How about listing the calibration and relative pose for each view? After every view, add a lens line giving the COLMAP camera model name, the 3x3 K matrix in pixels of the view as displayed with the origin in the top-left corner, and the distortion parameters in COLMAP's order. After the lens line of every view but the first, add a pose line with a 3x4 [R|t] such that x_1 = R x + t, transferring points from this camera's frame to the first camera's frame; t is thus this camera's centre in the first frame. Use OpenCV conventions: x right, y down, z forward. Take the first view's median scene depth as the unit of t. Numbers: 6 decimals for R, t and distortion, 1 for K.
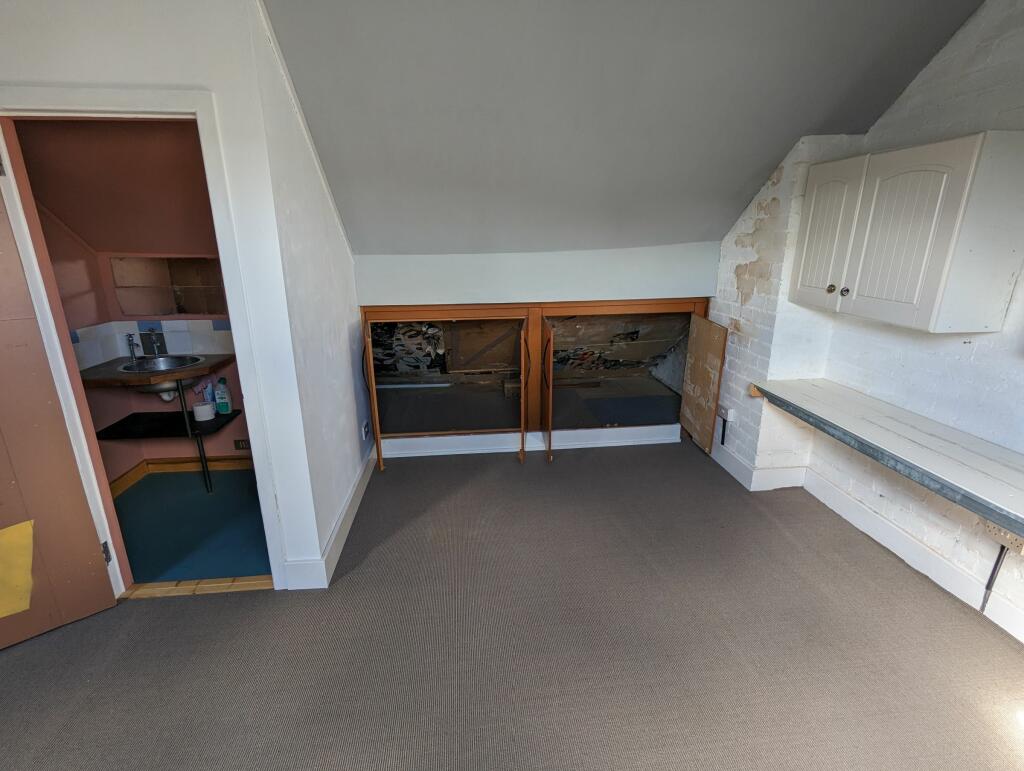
lens RADIAL K [[486.1, 0, 507.9], [0, 486.1, 381.8], [0, 0, 1]] dist [0.003418, 0.000046]
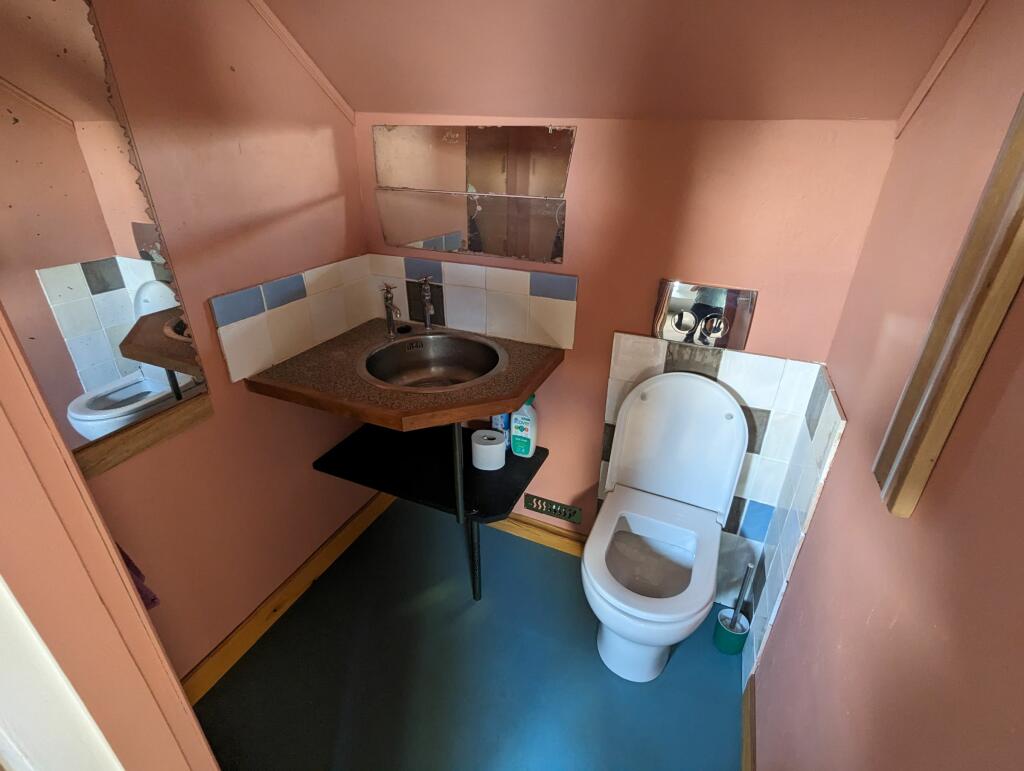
lens RADIAL K [[486.1, 0, 517.1], [0, 486.1, 387.8], [0, 0, 1]] dist [0.003418, 0.000046]
pose [[0.882722, 0.228653, -0.410511, -0.405934], [-0.150462, 0.965164, 0.214053, -0.119694], [0.445155, -0.127183, 0.886375, 0.570156]]
